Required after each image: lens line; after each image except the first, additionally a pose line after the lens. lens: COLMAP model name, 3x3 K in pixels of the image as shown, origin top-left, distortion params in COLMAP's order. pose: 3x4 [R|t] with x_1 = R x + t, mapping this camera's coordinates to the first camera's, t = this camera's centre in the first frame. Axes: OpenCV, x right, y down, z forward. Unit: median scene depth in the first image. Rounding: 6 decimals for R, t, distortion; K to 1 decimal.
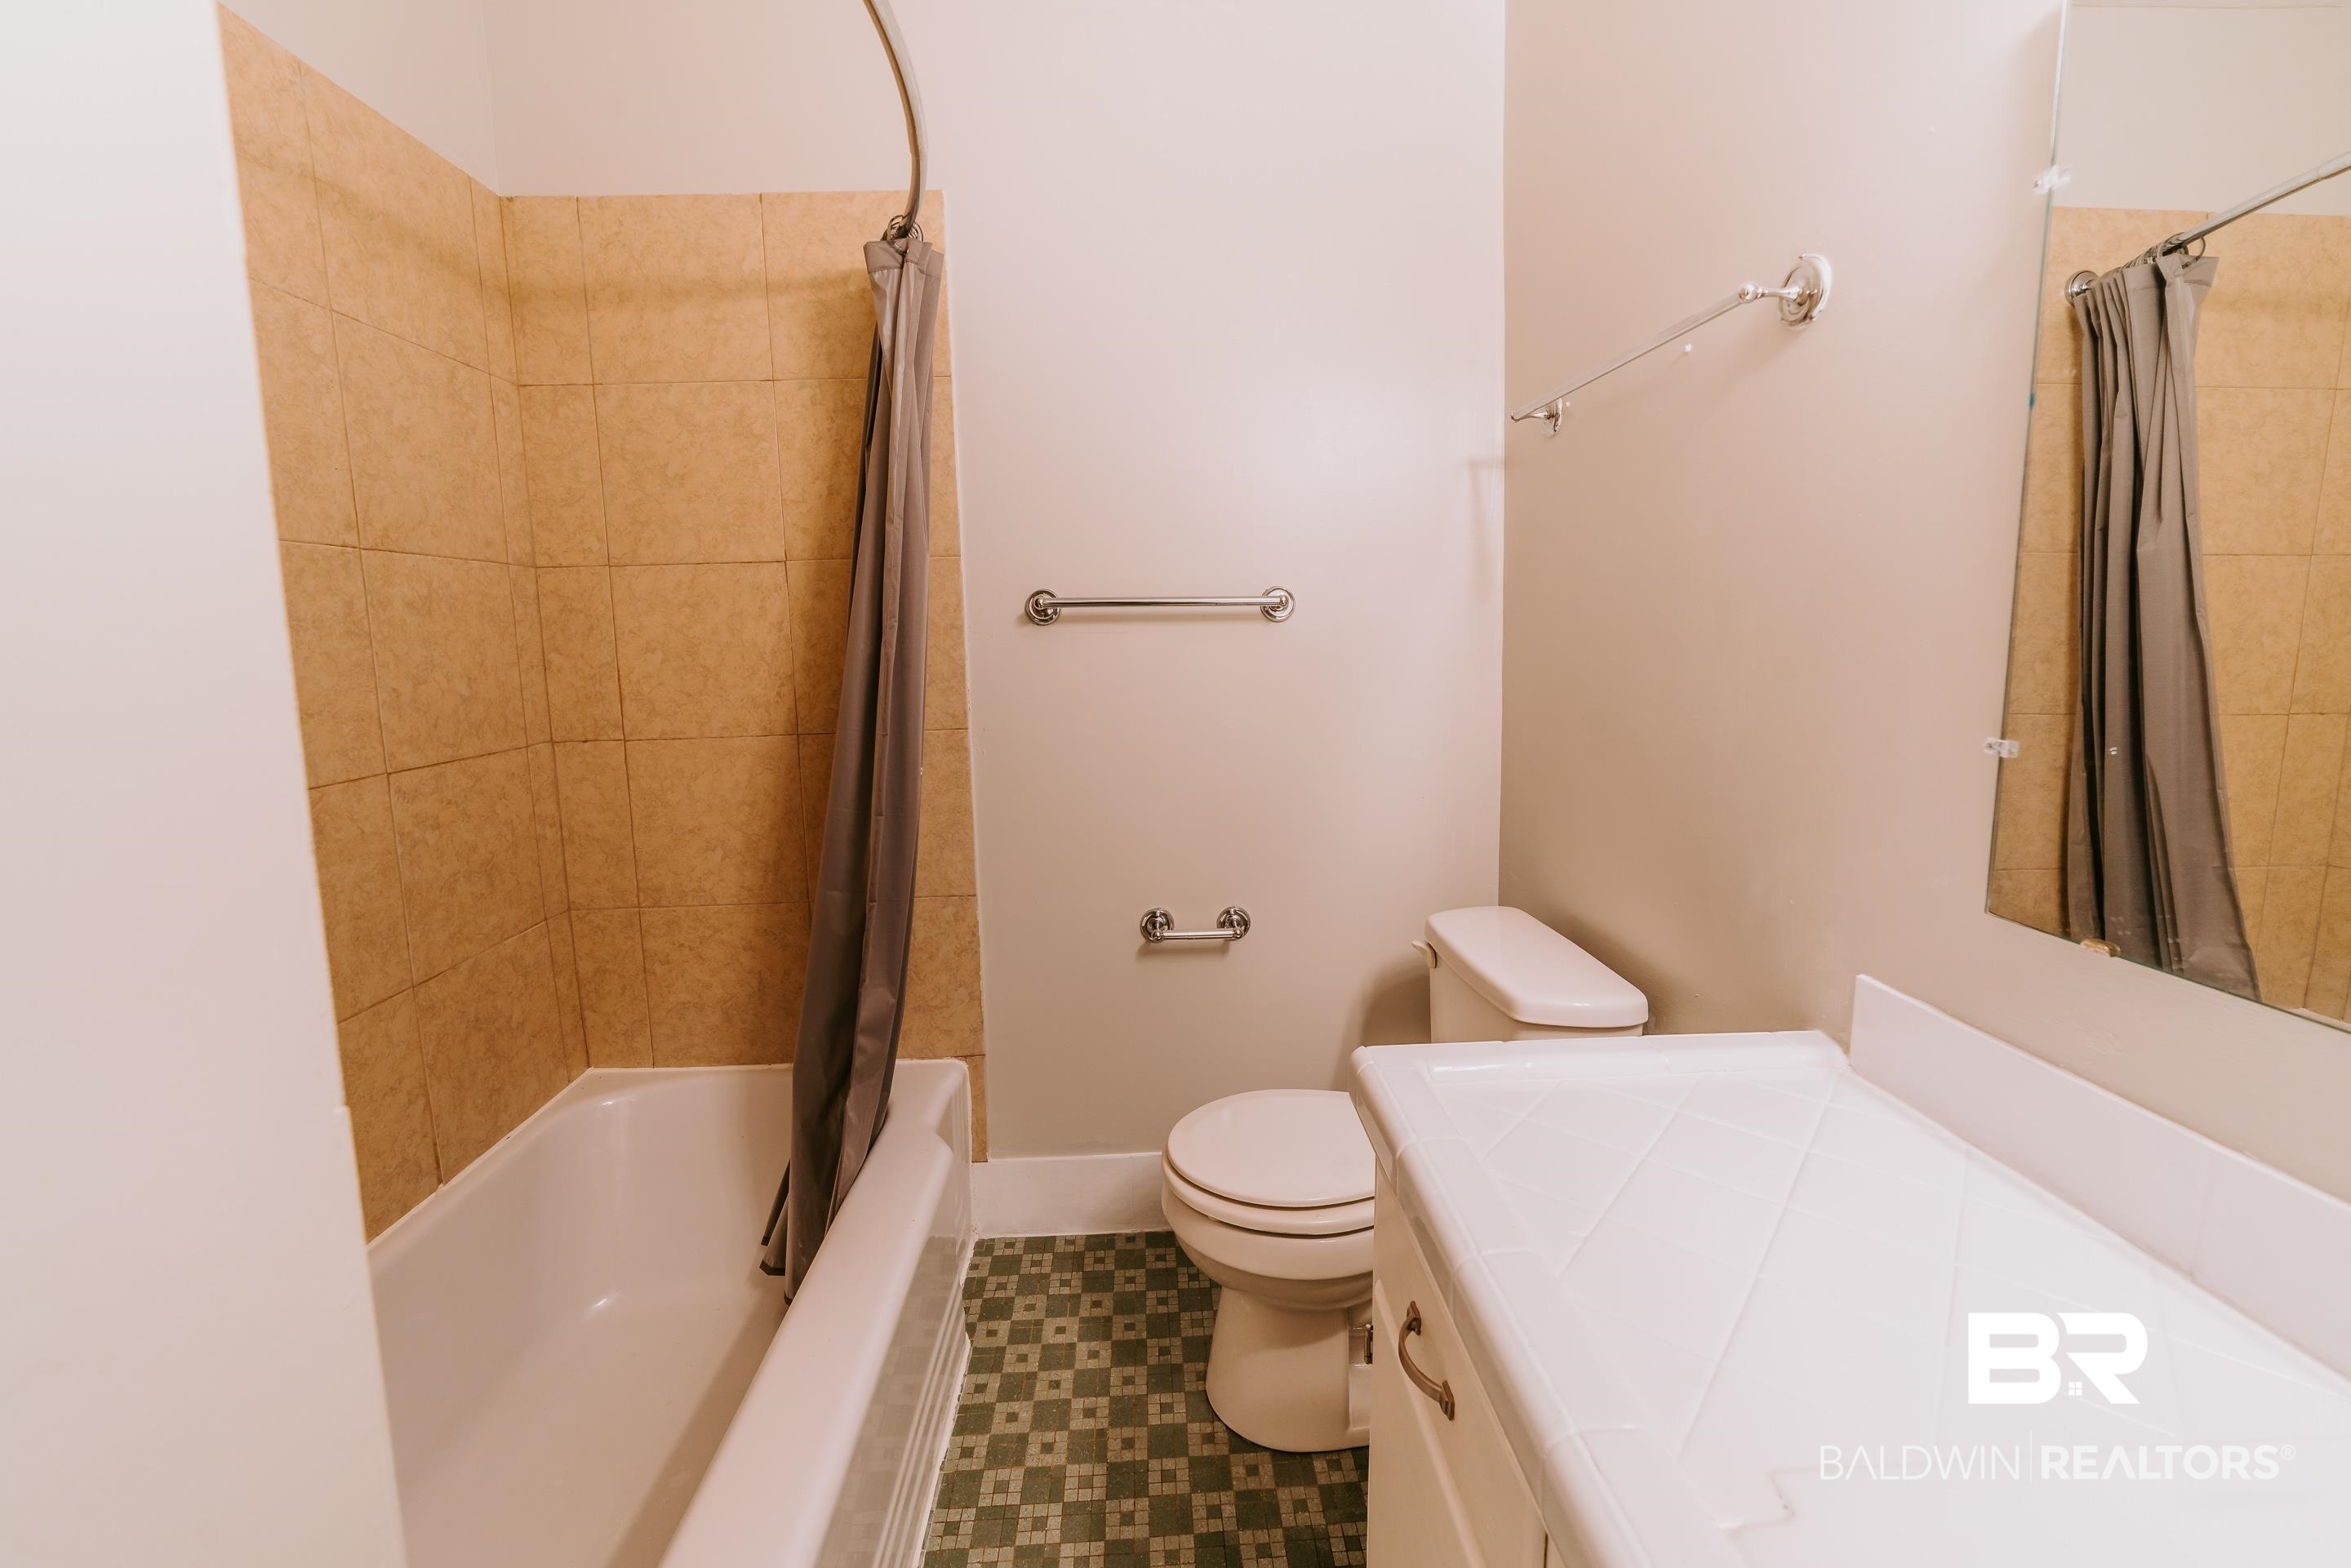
lens RADIAL K [[959.7, 0, 1184.2], [0, 959.7, 744.1], [0, 0, 1]] dist [-0.021387, 0.009702]
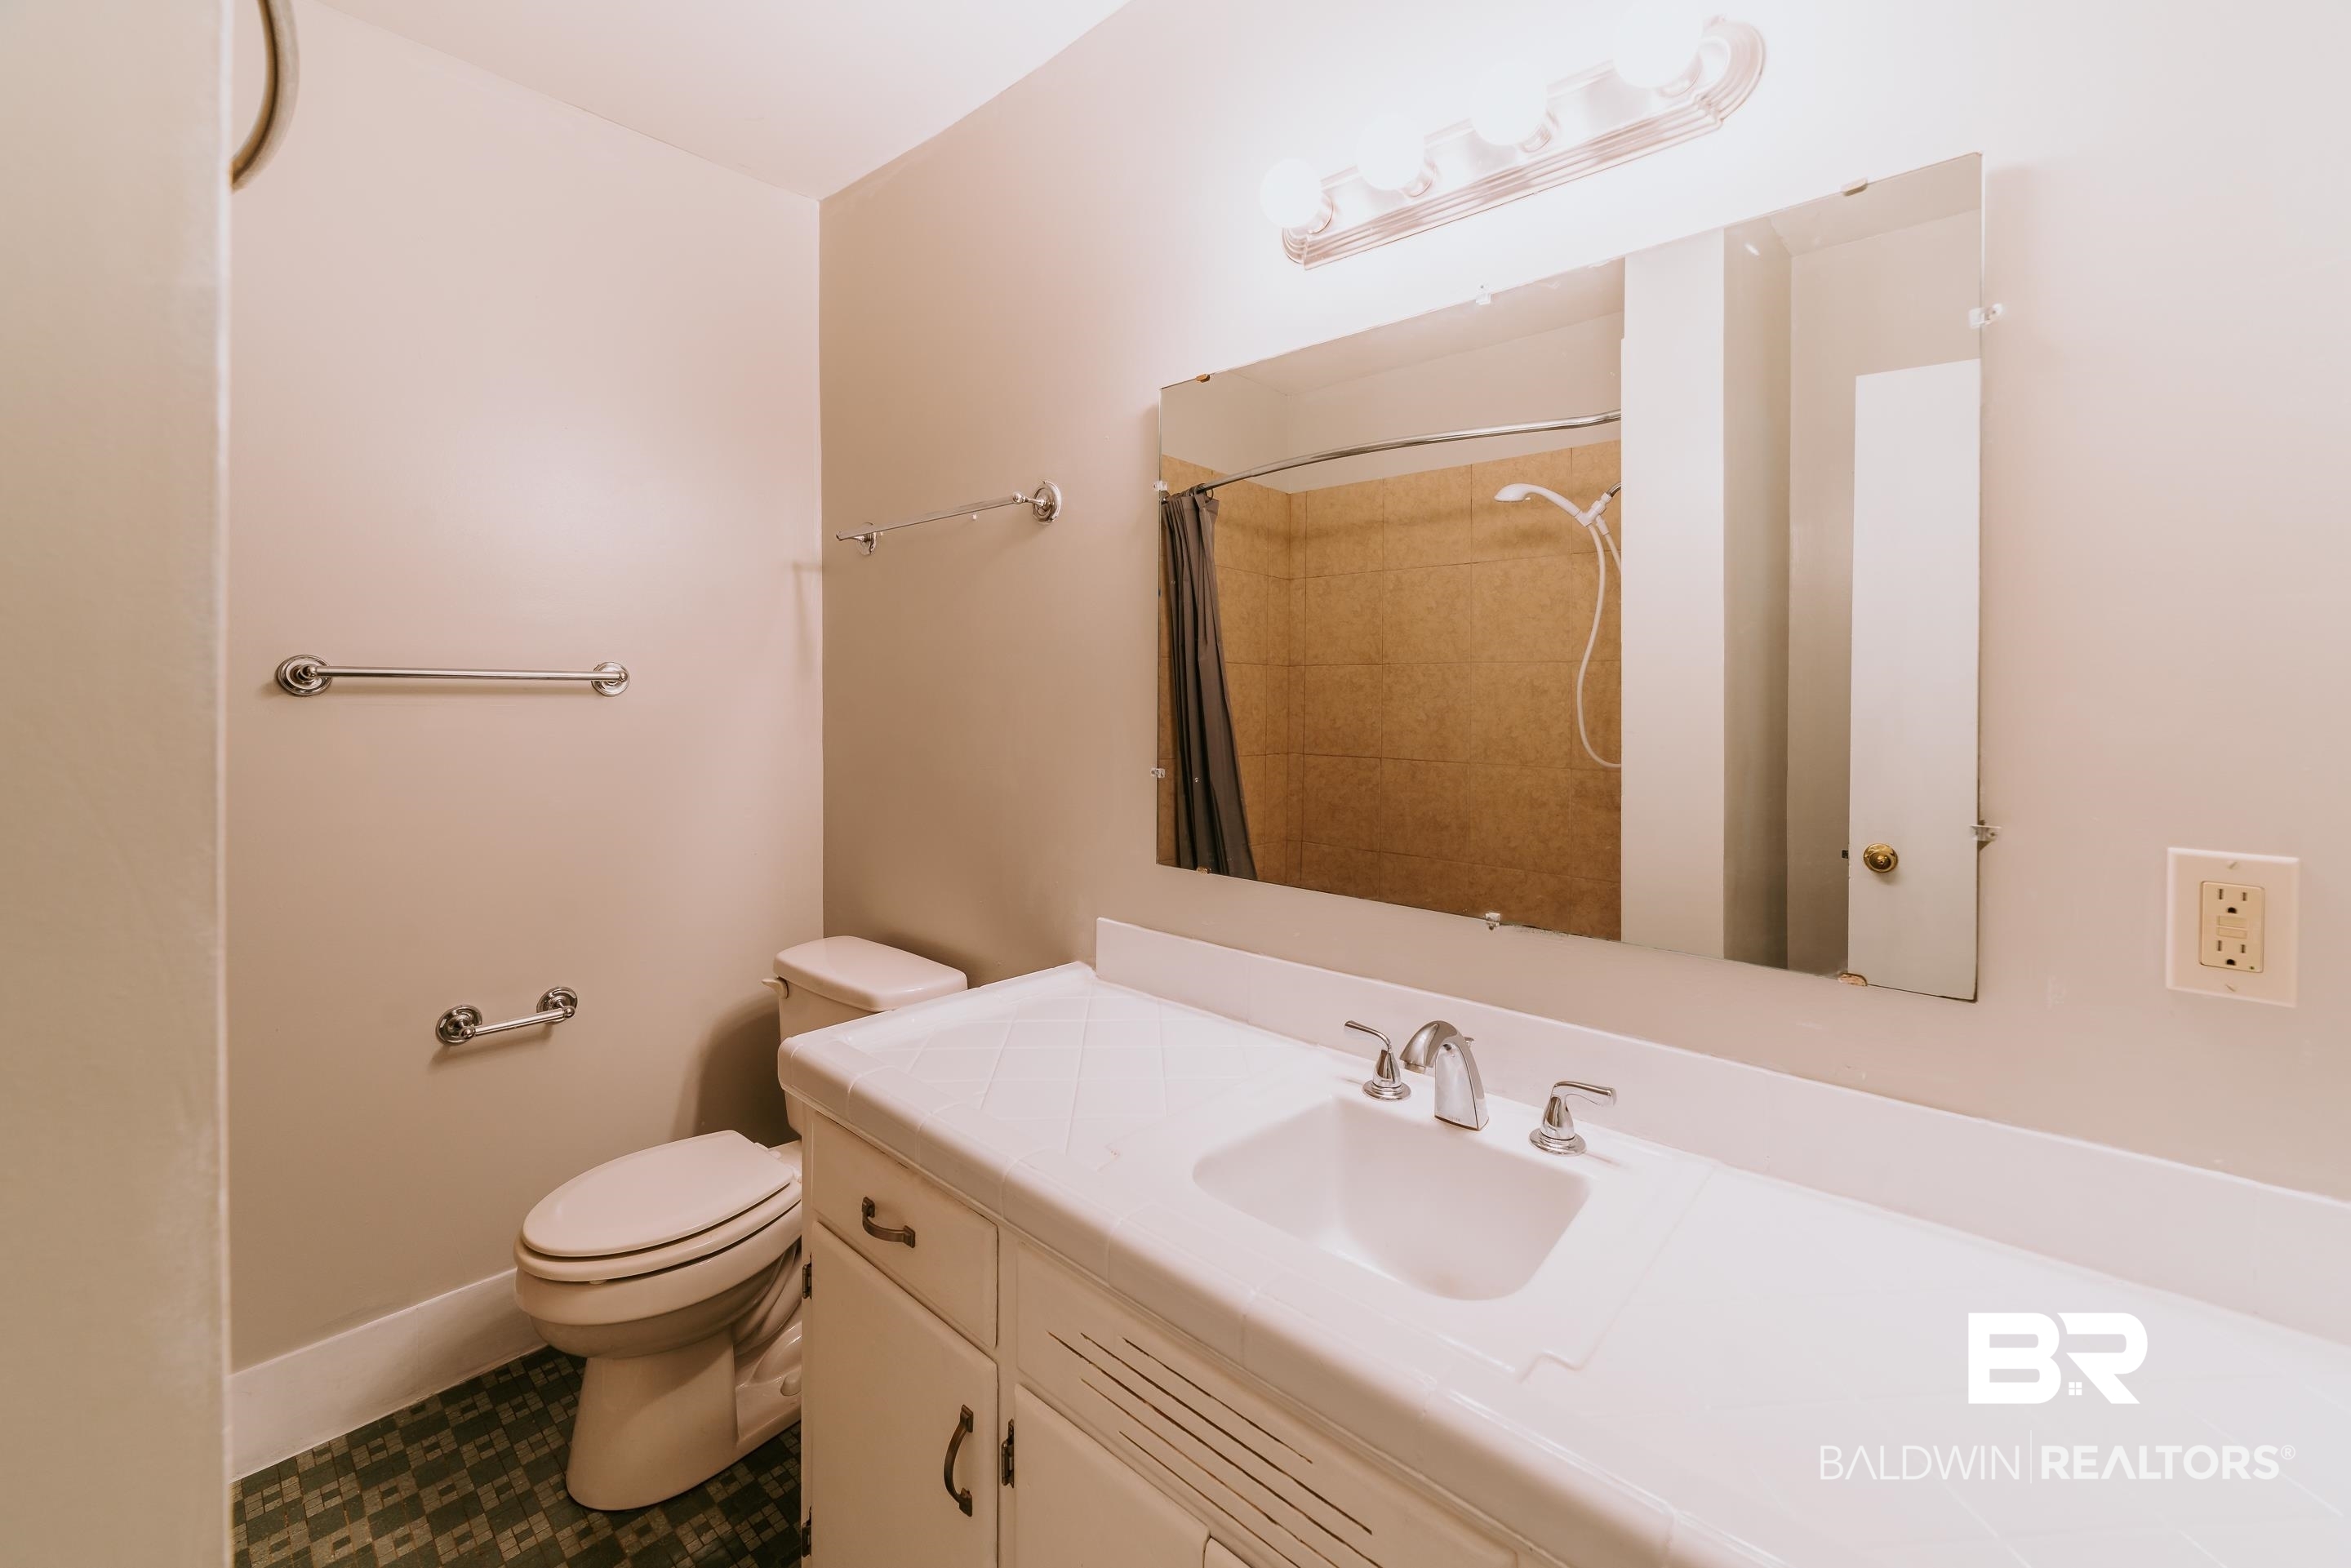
lens RADIAL K [[937.1, 0, 1180.7], [0, 937.1, 788.8], [0, 0, 1]] dist [-0.011568, 0.000603]
pose [[0.720491, -0.056027, 0.691197, -0.159733], [0.073244, 0.997304, 0.004492, 0.013601], [-0.689585, 0.047390, 0.722652, -0.150300]]
